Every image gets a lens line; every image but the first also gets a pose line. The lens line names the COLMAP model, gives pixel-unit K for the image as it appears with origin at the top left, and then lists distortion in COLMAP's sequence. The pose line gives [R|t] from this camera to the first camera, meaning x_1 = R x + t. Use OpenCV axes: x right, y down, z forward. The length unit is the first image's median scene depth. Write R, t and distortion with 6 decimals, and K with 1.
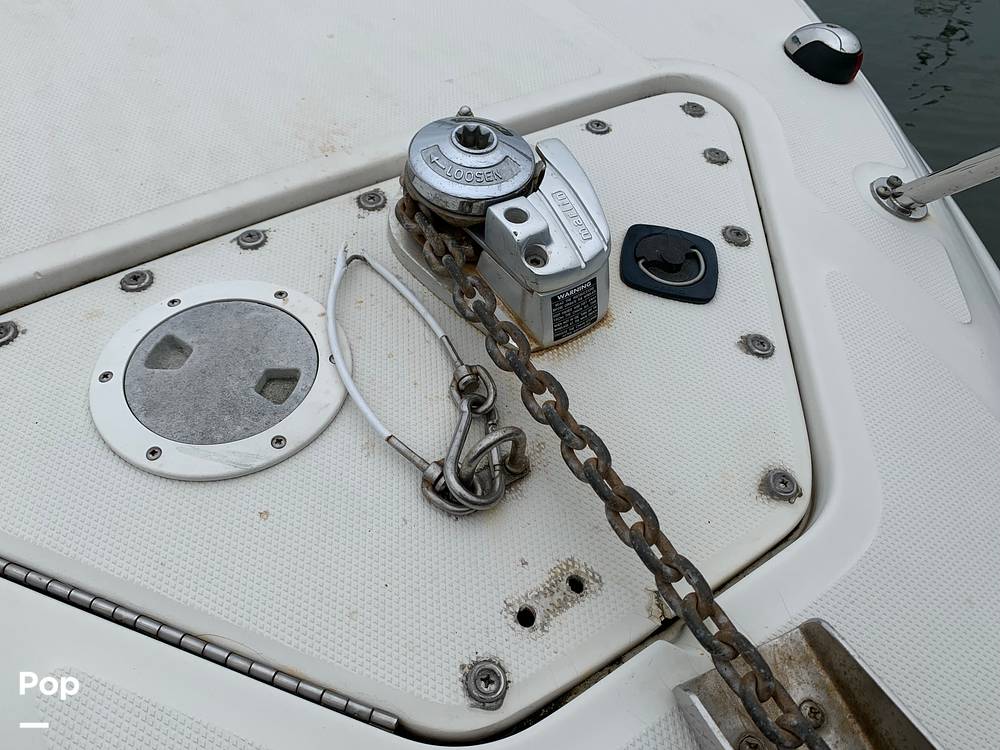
lens RADIAL K [[767.3, 0, 501.4], [0, 767.3, 368.7], [0, 0, 1]] dist [0.019752, -0.005315]
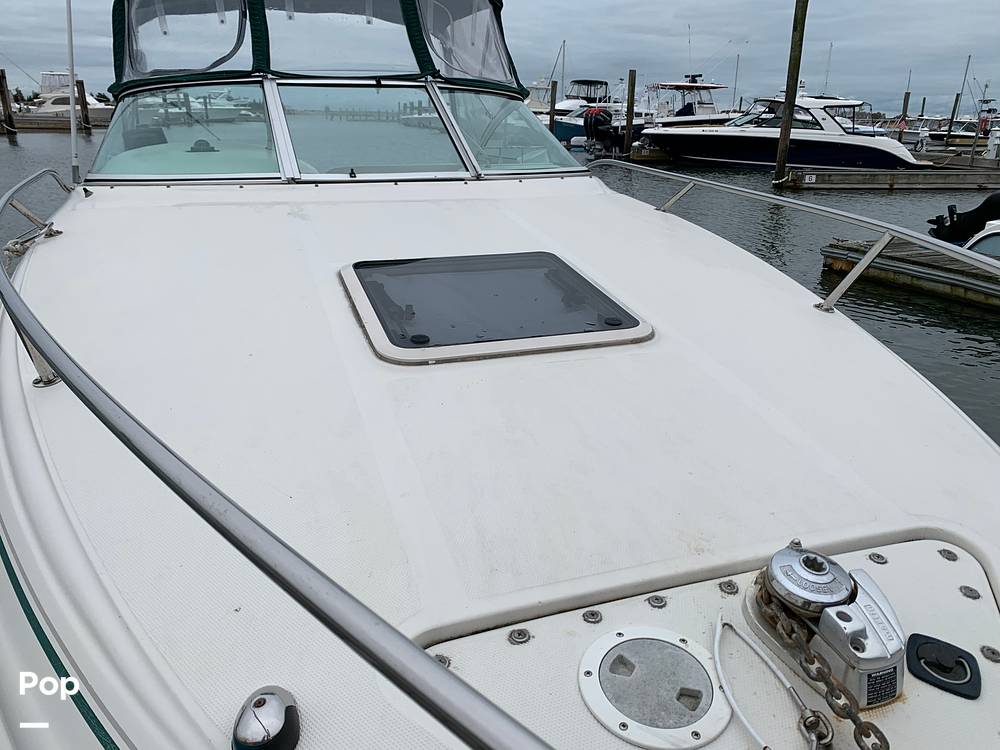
lens RADIAL K [[767.3, 0, 501.4], [0, 767.3, 368.7], [0, 0, 1]] dist [0.019752, -0.005315]
pose [[0.965142, 0.088974, -0.246140, -0.313655], [-0.186689, 0.893155, -0.409172, 0.130653], [0.183436, 0.440860, 0.878632, -0.771950]]
